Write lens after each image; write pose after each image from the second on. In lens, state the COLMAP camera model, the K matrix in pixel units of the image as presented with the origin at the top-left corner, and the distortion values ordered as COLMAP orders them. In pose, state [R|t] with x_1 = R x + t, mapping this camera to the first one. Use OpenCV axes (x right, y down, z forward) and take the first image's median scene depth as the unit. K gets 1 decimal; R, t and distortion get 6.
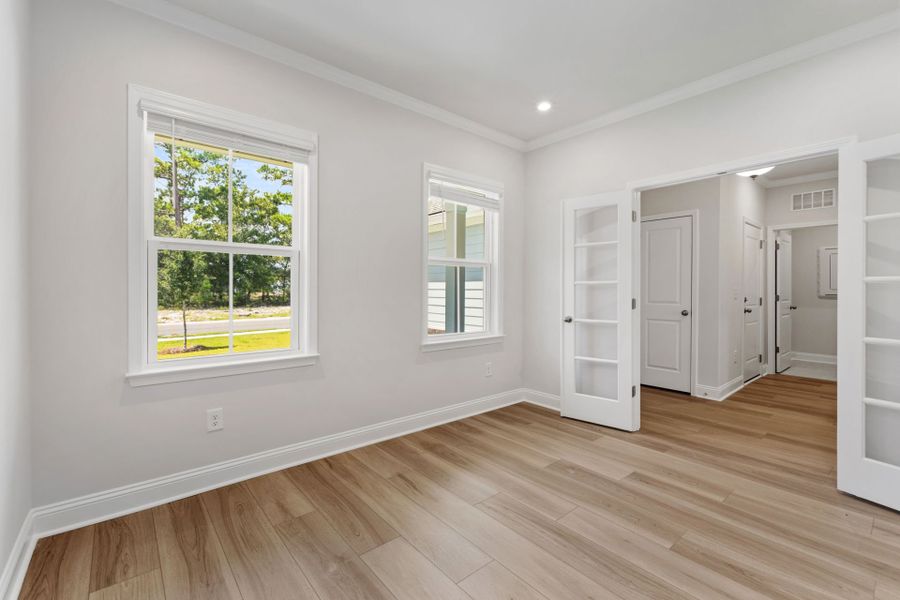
lens RADIAL K [[384.9, 0, 451.6], [0, 384.9, 299.9], [0, 0, 1]] dist [0.008031, -0.000757]
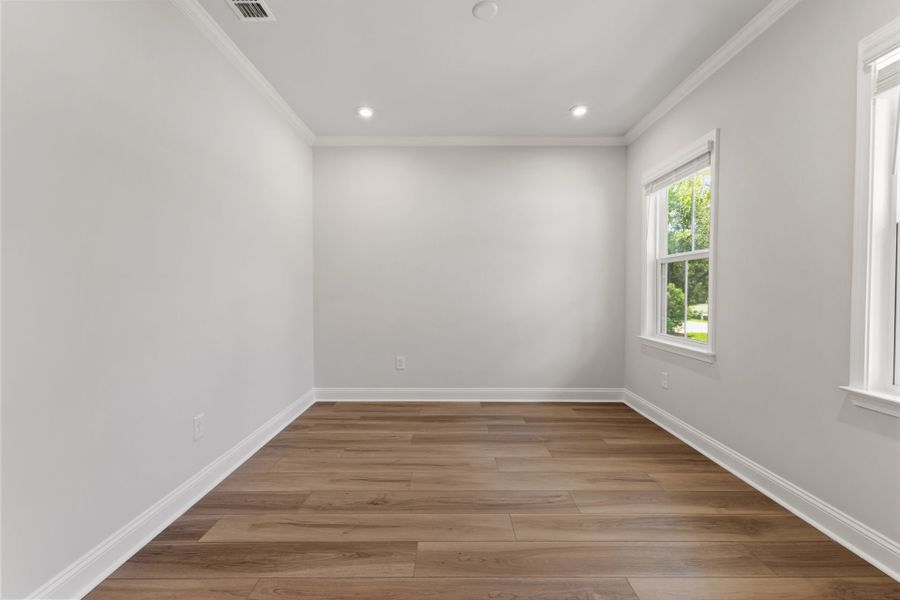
lens RADIAL K [[384.9, 0, 451.6], [0, 384.9, 299.9], [0, 0, 1]] dist [0.008031, -0.000757]
pose [[-0.642511, 0.019770, -0.766021, 1.005861], [-0.013912, 0.999201, 0.037457, -0.026448], [0.766150, 0.034724, -0.641723, 1.342077]]
